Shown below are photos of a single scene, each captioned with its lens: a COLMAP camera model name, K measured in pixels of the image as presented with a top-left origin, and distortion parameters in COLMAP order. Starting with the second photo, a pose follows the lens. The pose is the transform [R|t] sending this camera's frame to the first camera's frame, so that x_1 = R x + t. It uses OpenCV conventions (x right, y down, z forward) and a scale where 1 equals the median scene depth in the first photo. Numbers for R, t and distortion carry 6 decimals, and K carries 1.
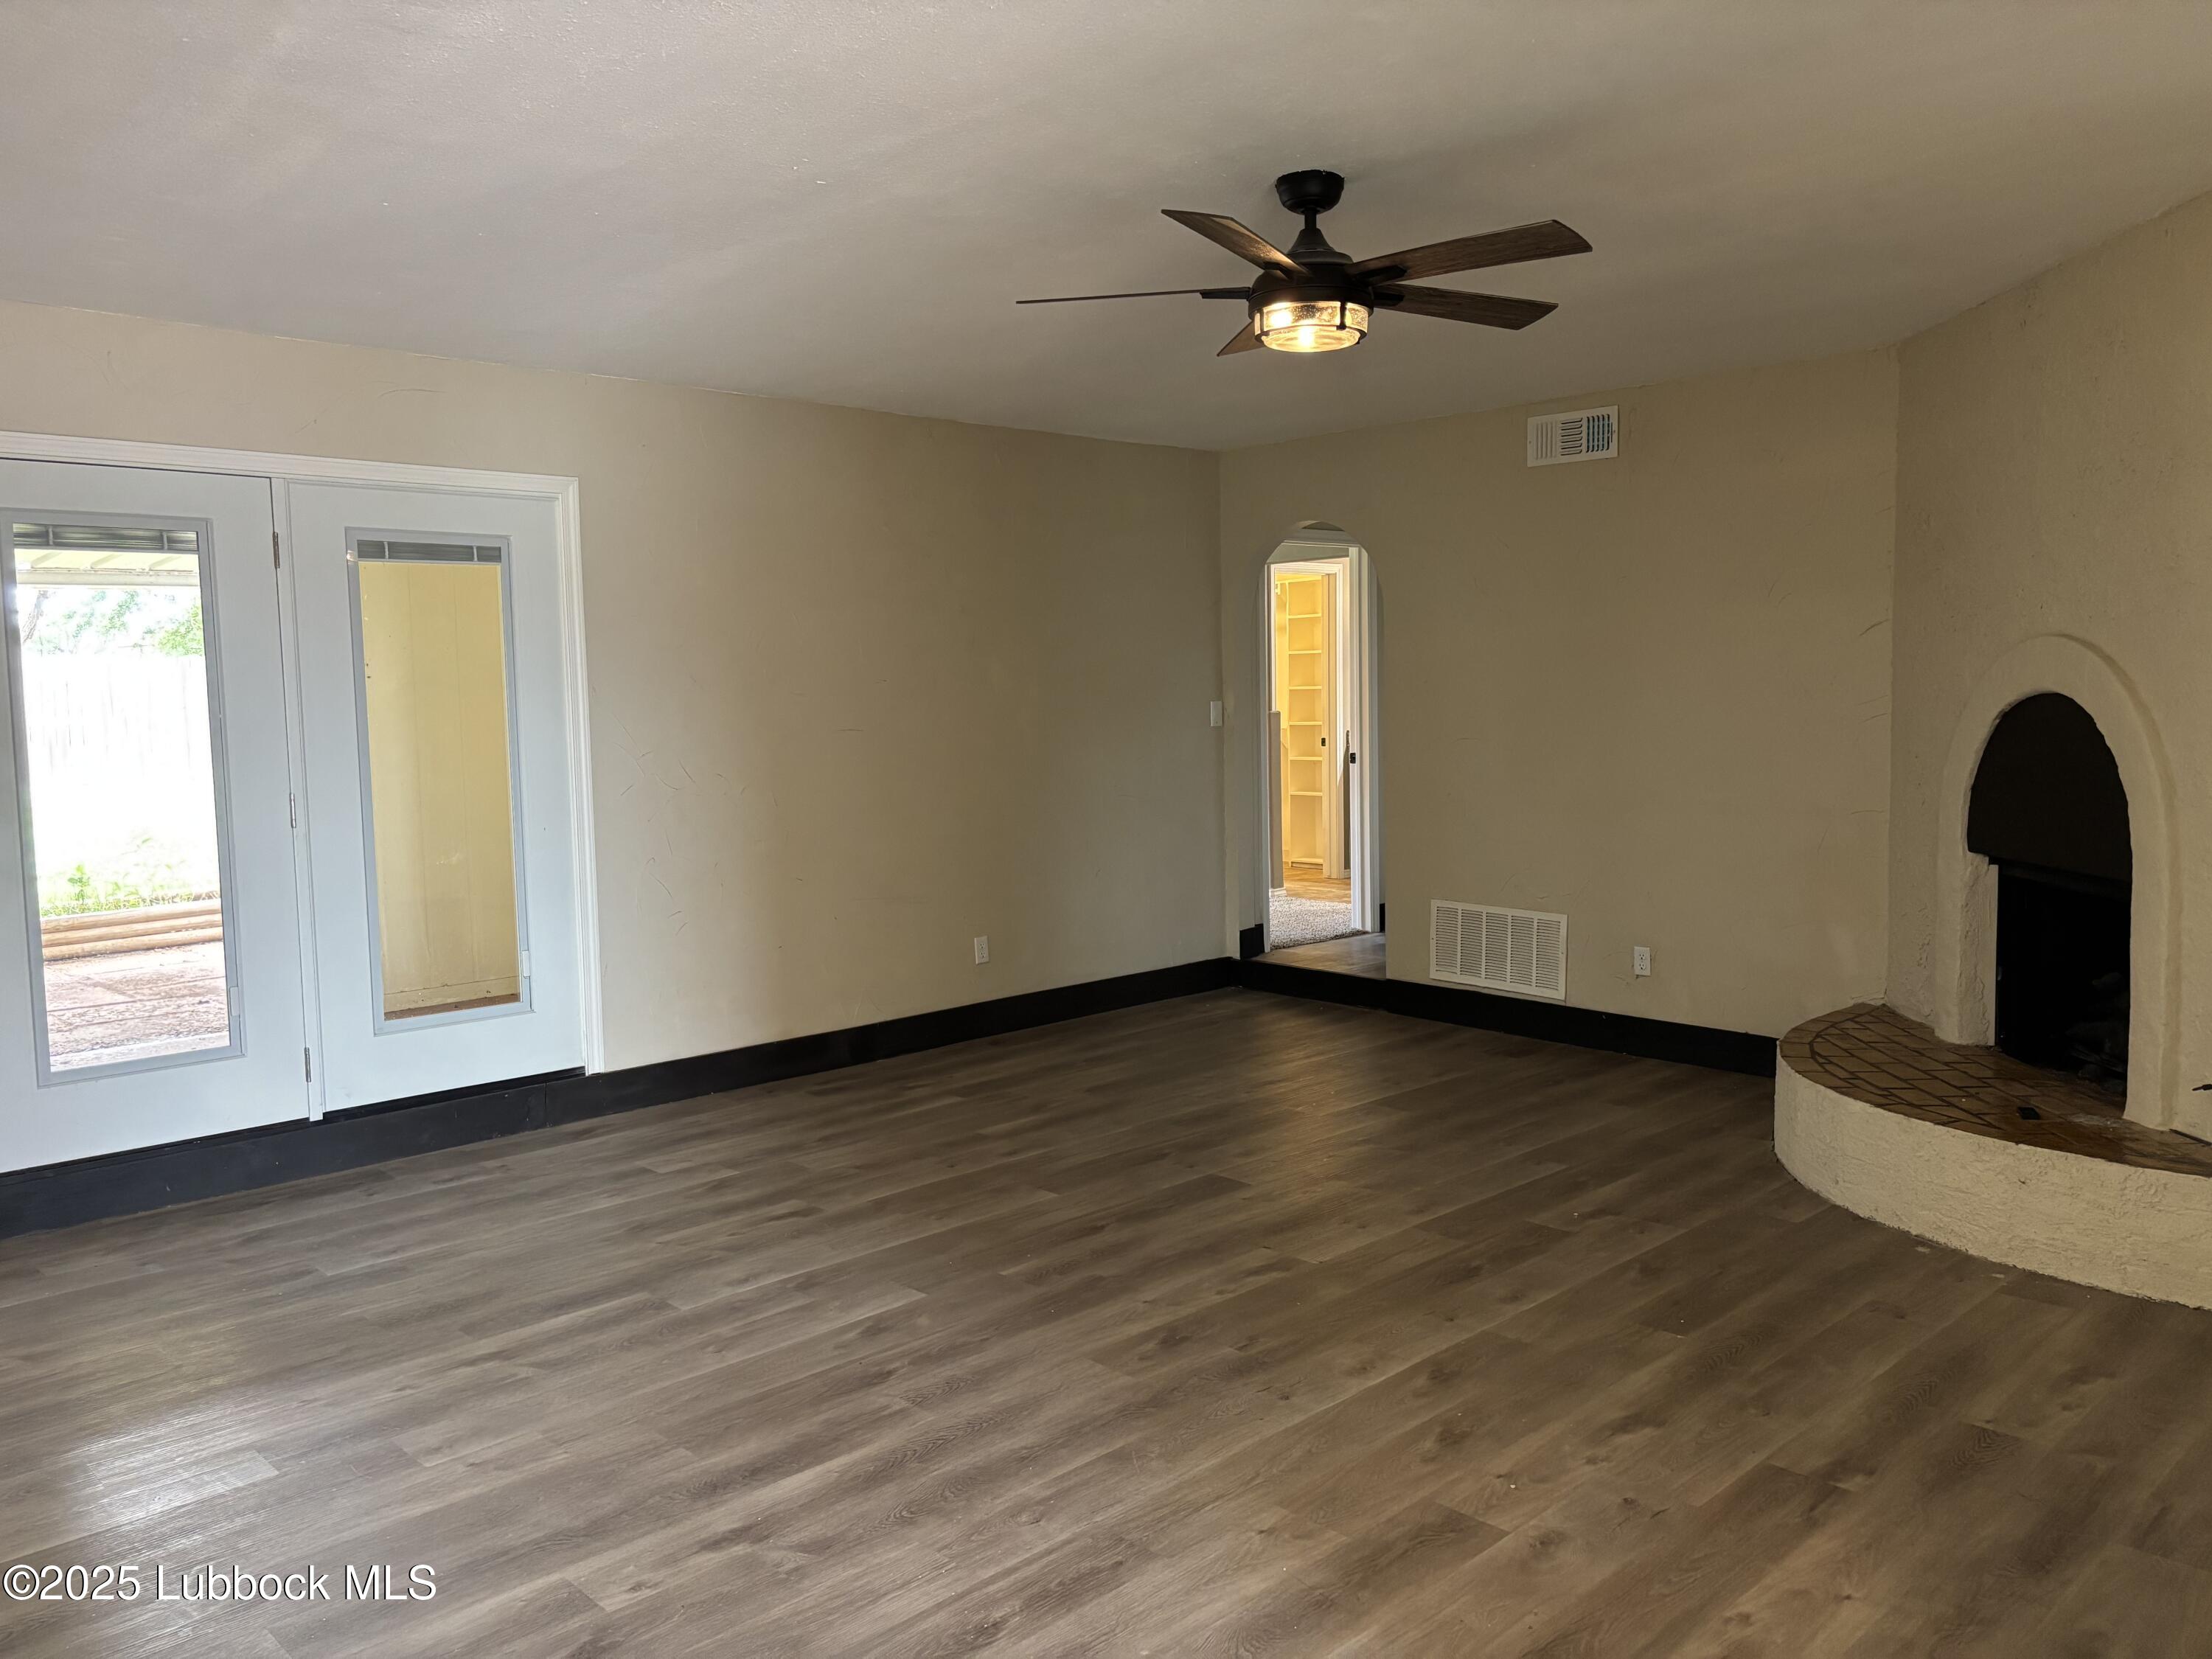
lens RADIAL K [[1664.4, 0, 1116.0], [0, 1664.4, 833.9], [0, 0, 1]] dist [0.038781, -0.042446]
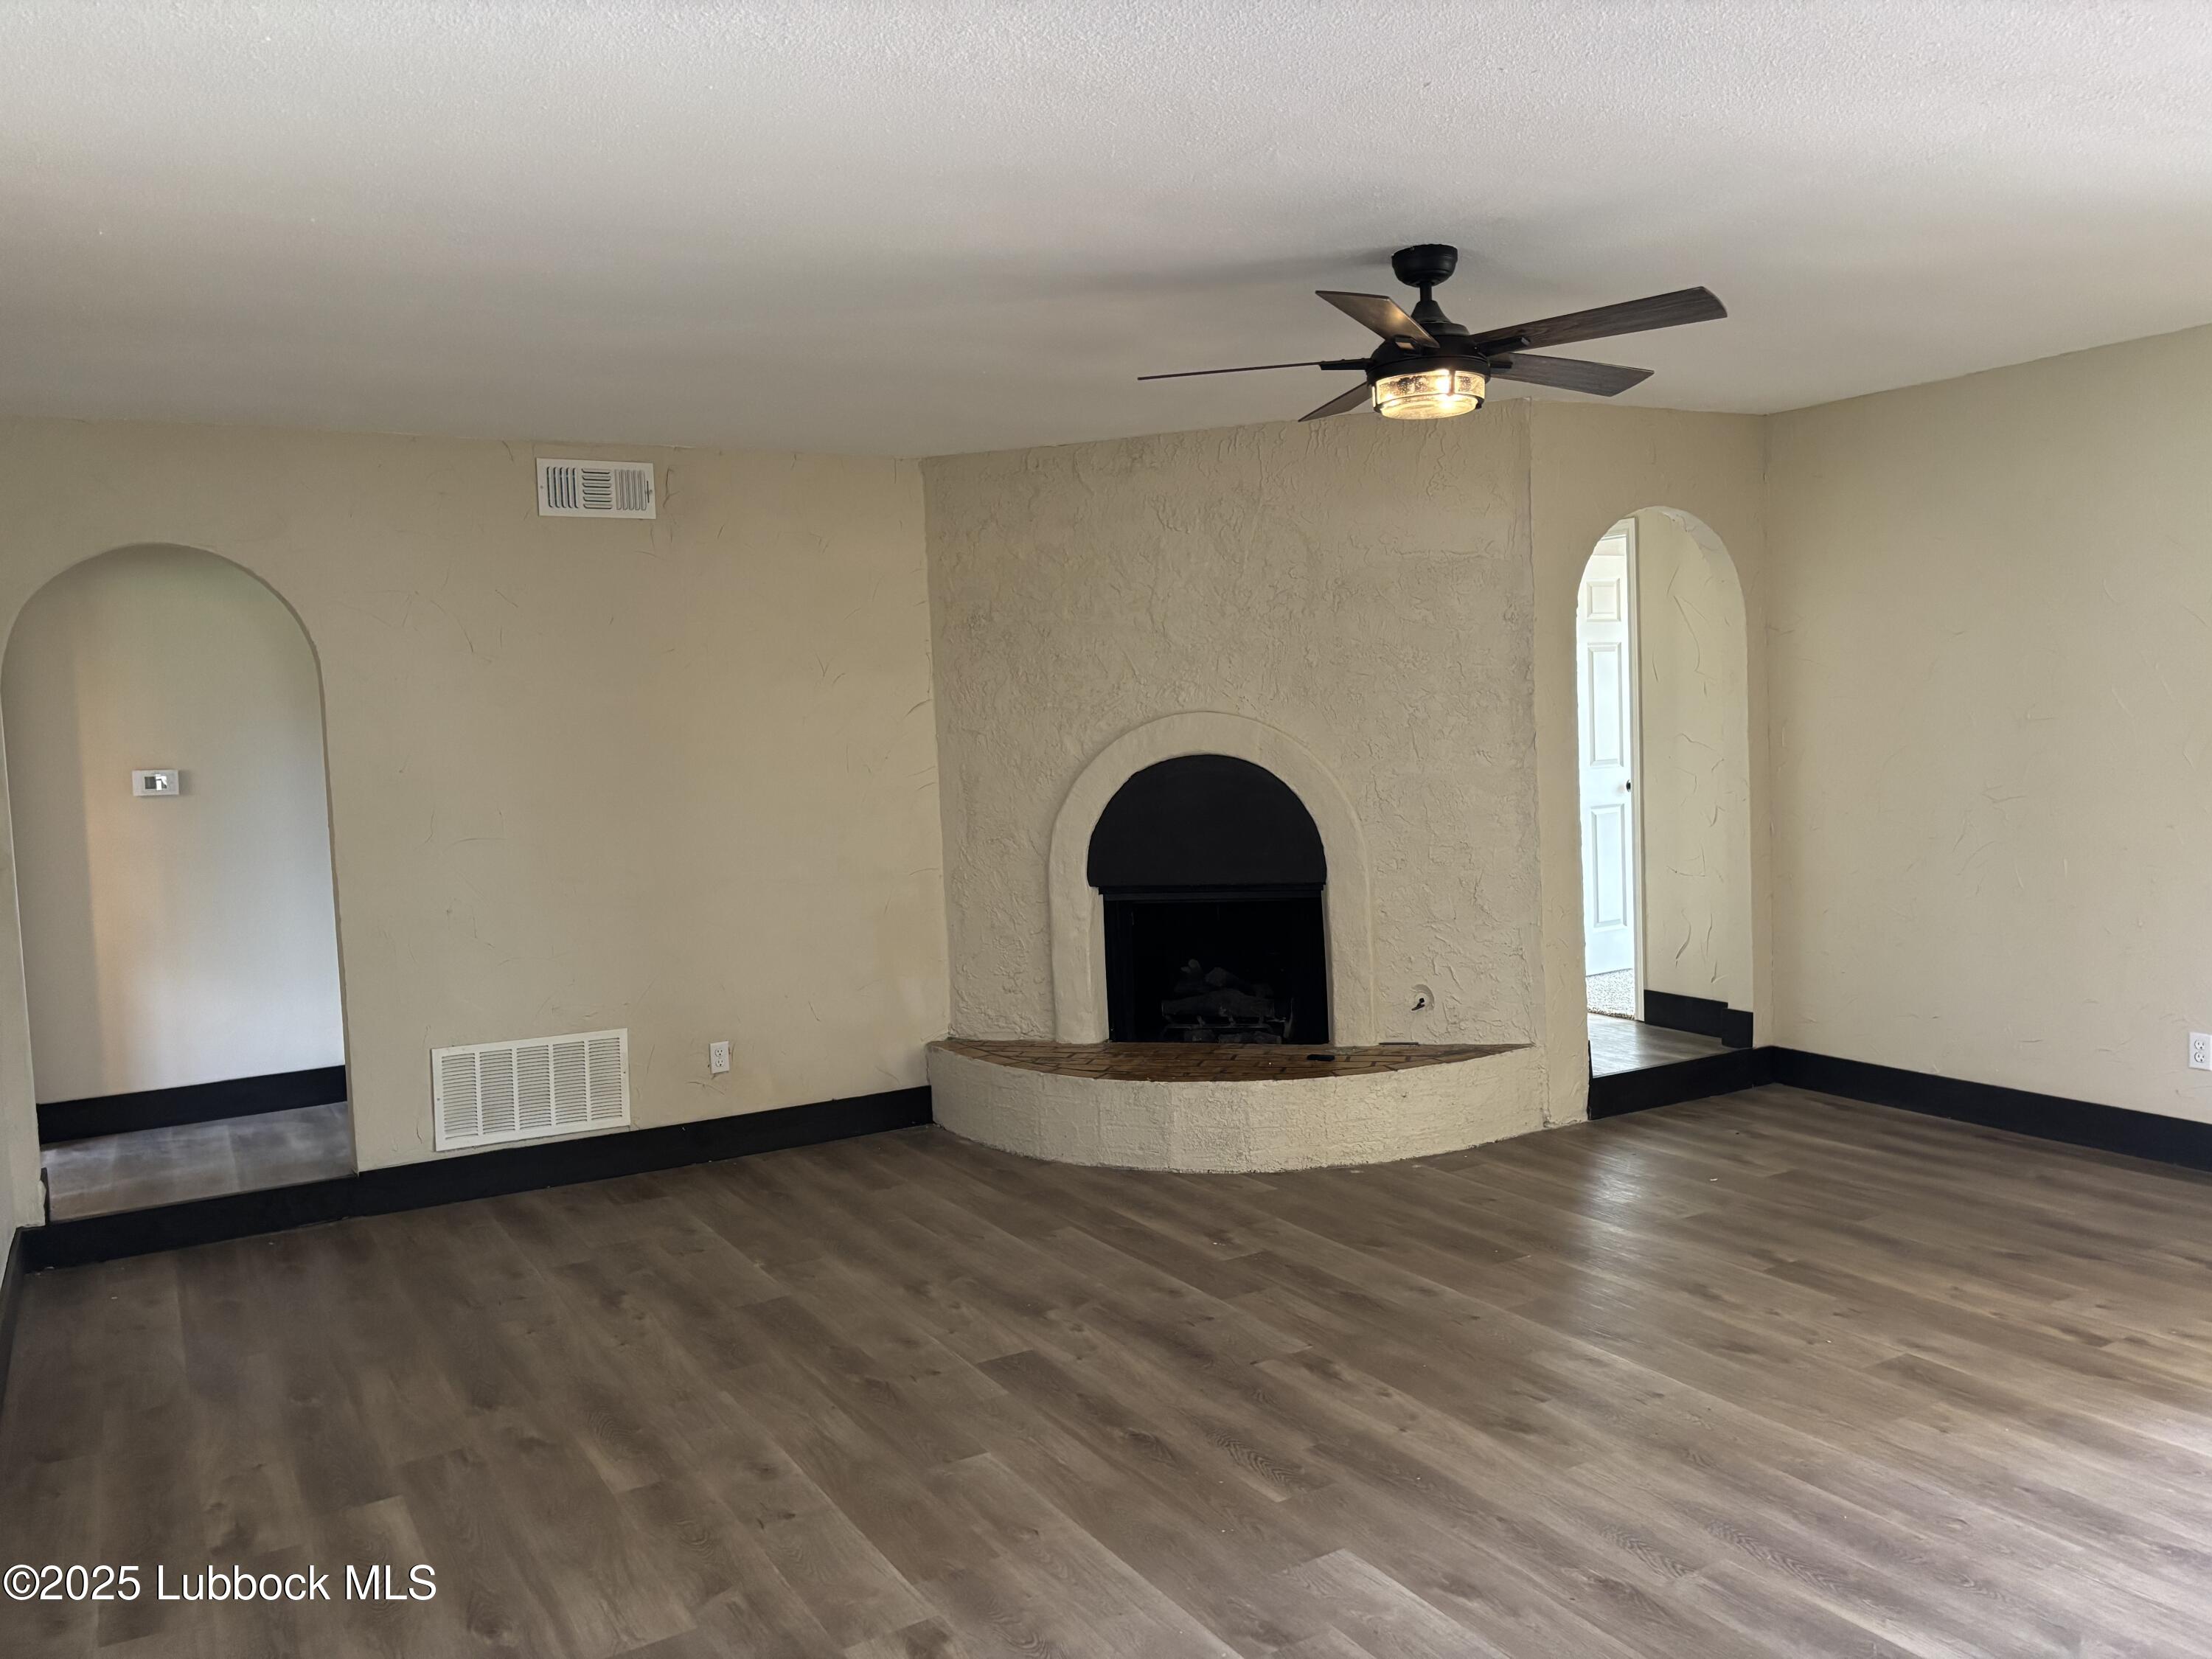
lens RADIAL K [[1664.4, 0, 1093.6], [0, 1664.4, 830.2], [0, 0, 1]] dist [0.038781, -0.042446]
pose [[0.253845, -0.060652, 0.965341, -0.824169], [0.122824, 0.991974, 0.030028, -0.082225], [-0.959415, 0.110944, 0.259257, 0.840855]]
